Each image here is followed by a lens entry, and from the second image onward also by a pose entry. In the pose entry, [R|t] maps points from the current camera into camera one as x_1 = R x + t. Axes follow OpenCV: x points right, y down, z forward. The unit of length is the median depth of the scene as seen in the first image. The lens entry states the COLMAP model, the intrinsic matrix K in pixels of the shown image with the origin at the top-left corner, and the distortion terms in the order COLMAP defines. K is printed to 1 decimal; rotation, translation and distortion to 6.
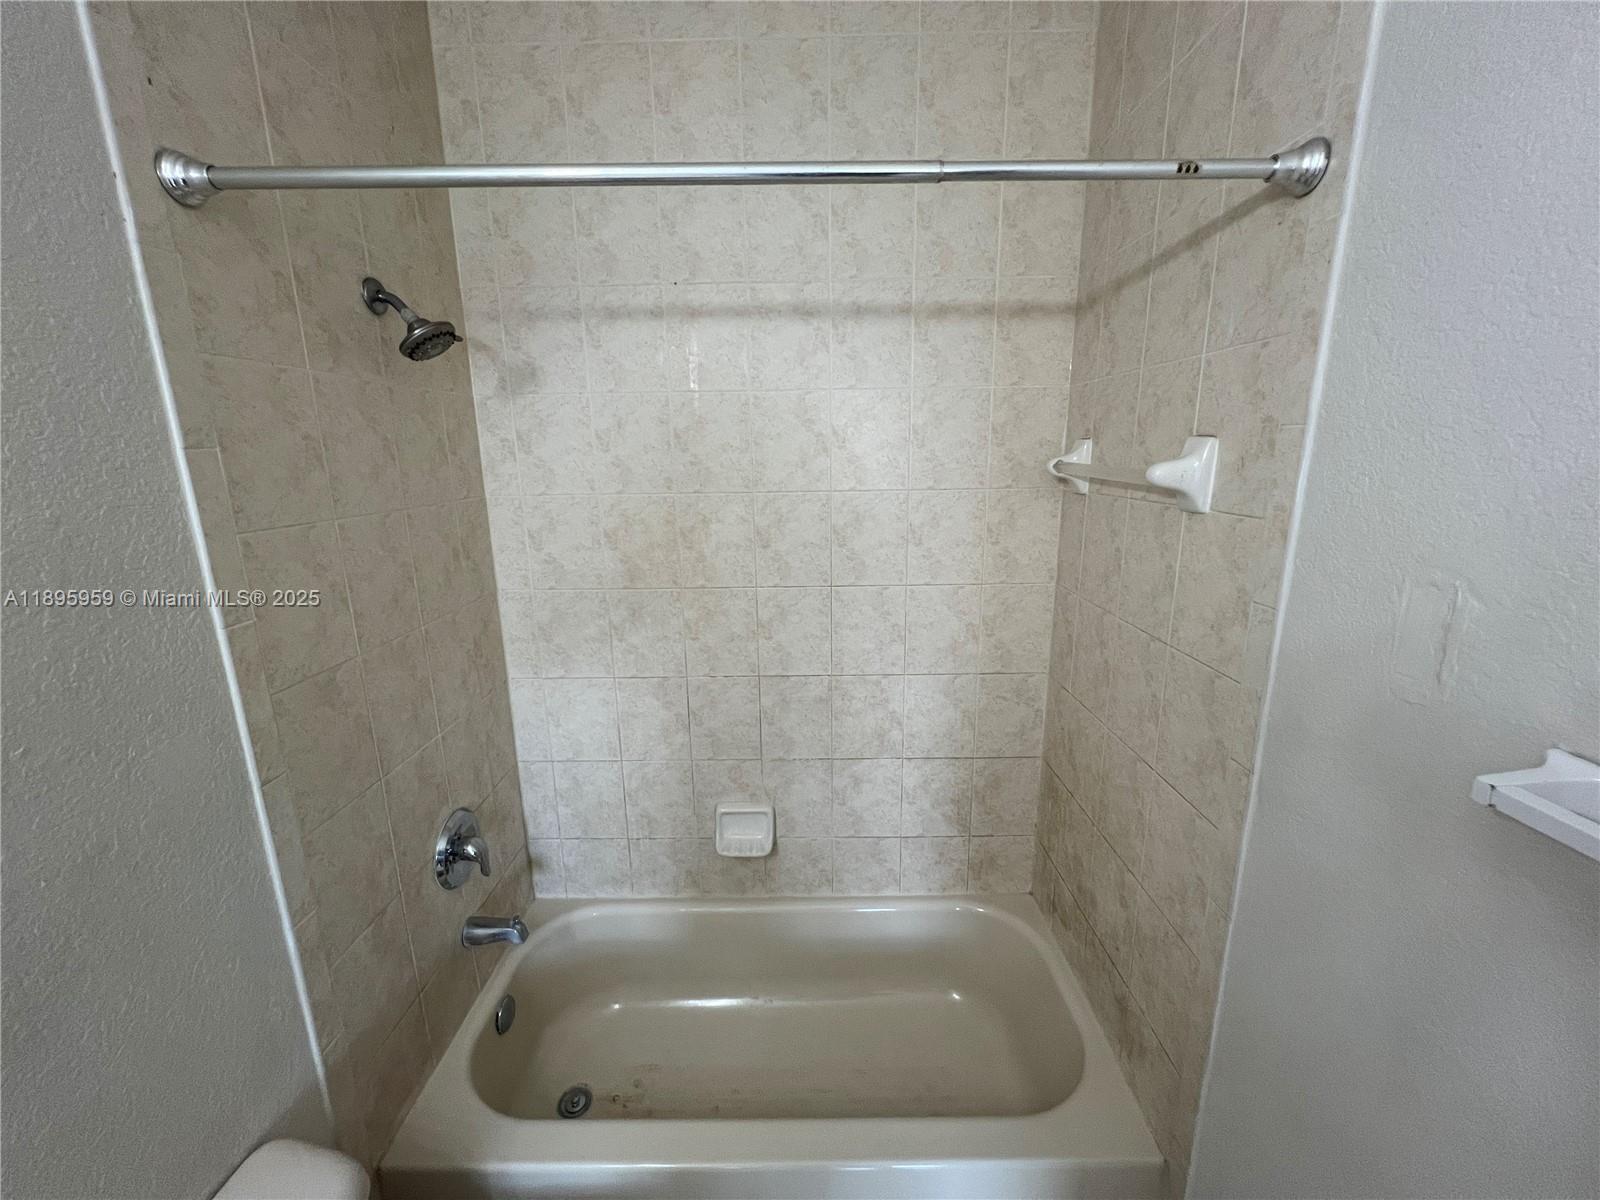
lens RADIAL K [[645.2, 0, 807.0], [0, 645.2, 598.0], [0, 0, 1]] dist [-0.003552, 0.001260]
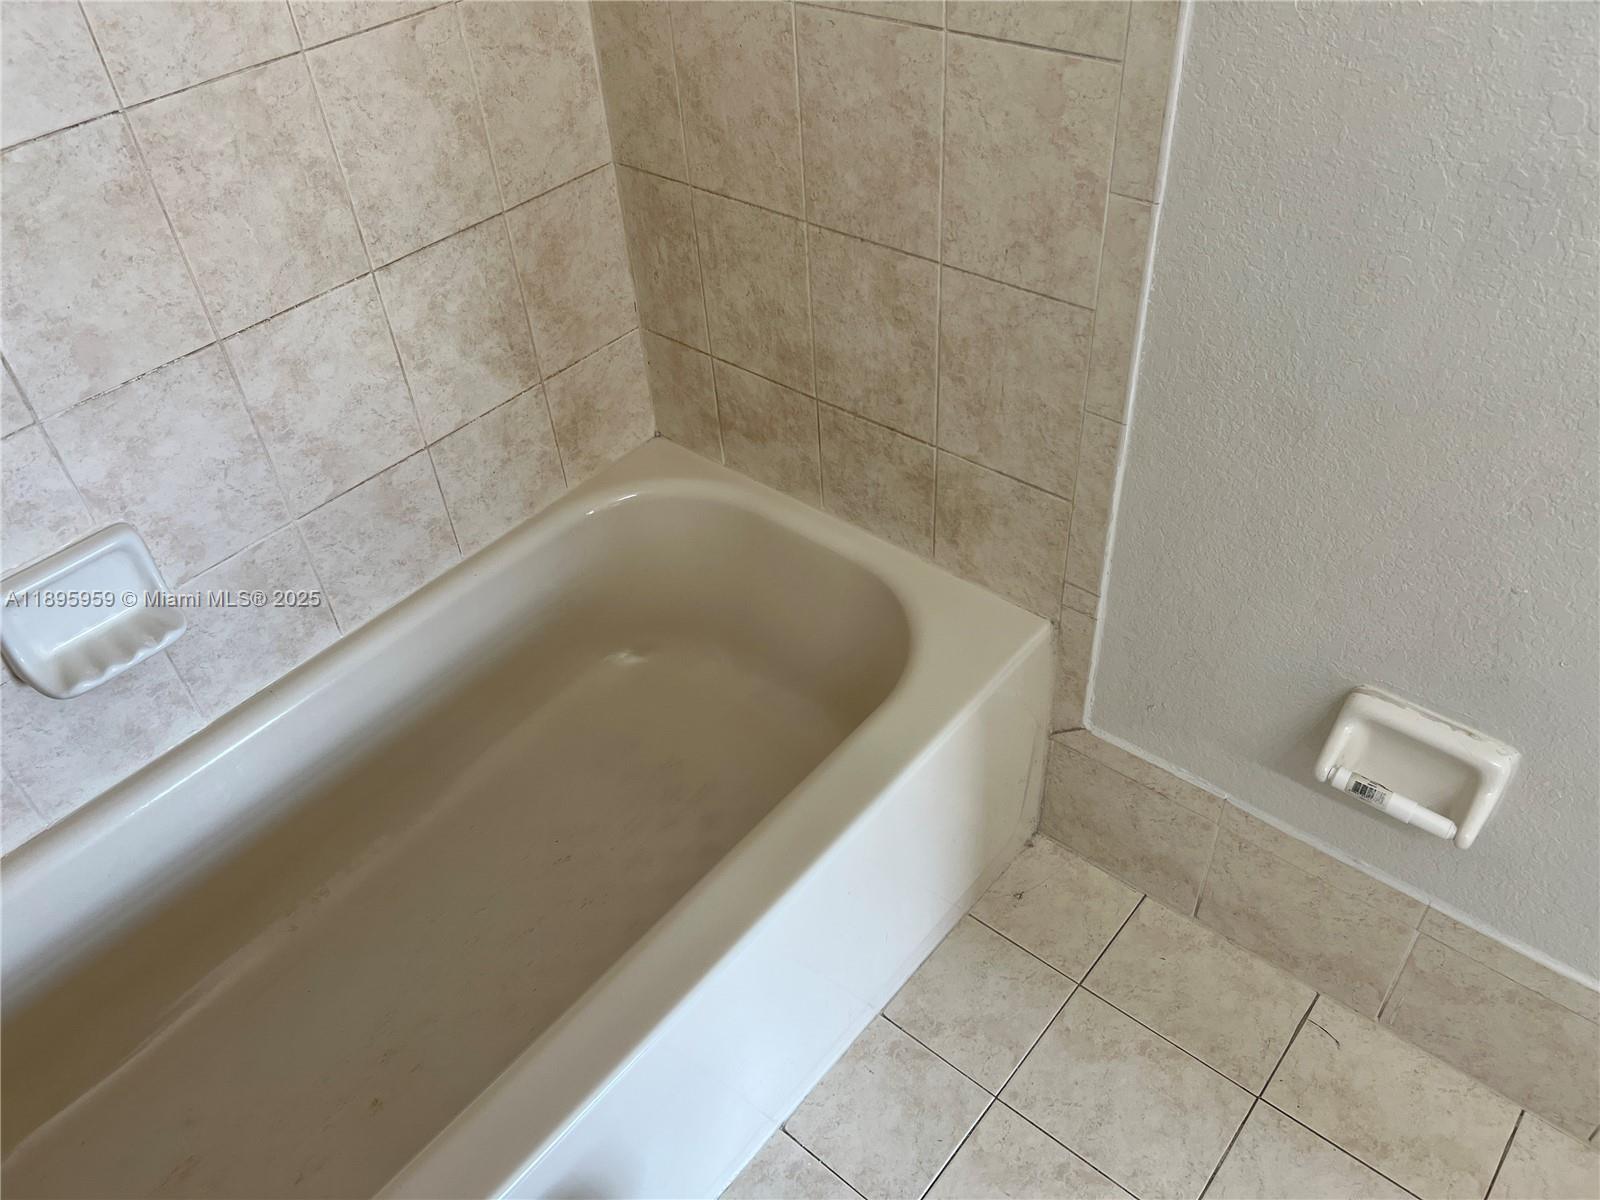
lens RADIAL K [[1219.8, 0, 802.4], [0, 1219.8, 605.5], [0, 0, 1]] dist [0.024471, -0.021714]
pose [[0.637181, -0.524279, 0.564918, -0.245576], [0.216055, 0.825097, 0.522048, 0.074303], [-0.739811, -0.210586, 0.639009, 0.243372]]
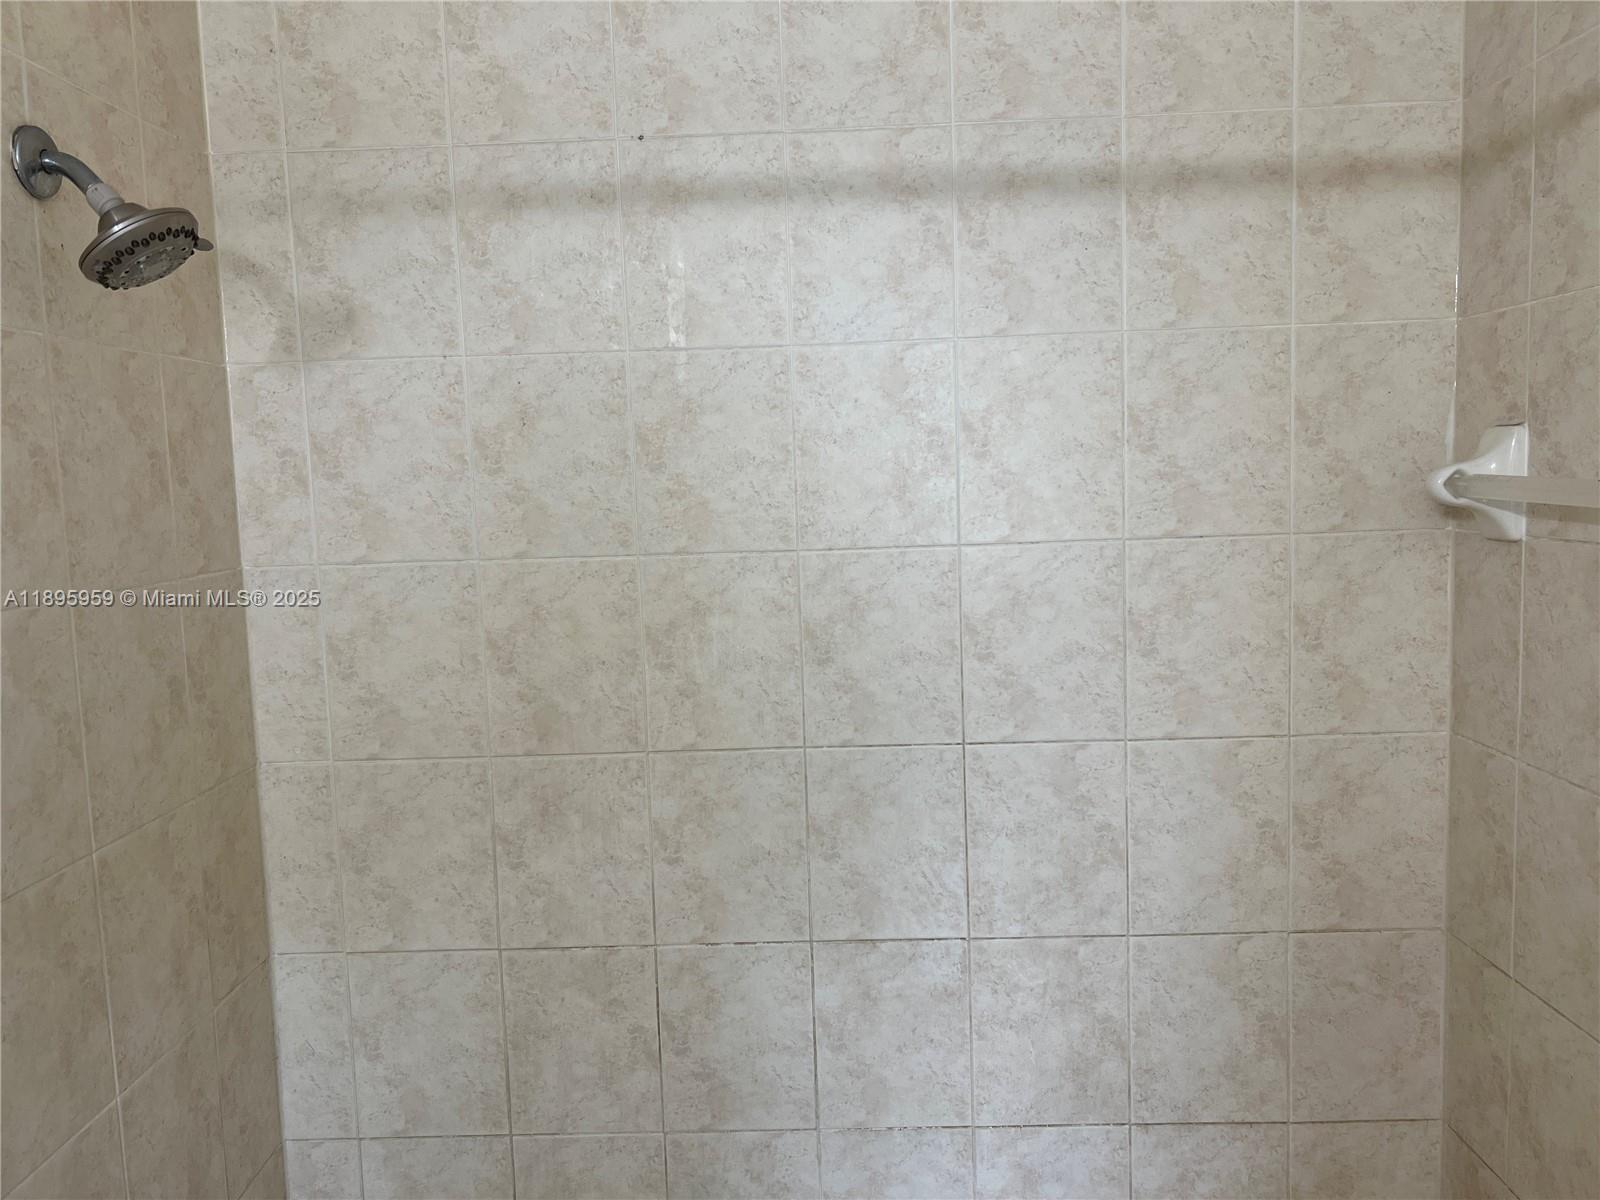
lens RADIAL K [[1219.8, 0, 808.0], [0, 1219.8, 594.7], [0, 0, 1]] dist [0.024471, -0.021714]
pose [[0.999713, -0.016961, -0.016899, -0.058503], [0.014710, 0.992002, -0.125366, -0.016132], [0.018890, 0.125081, 0.991967, 0.098764]]
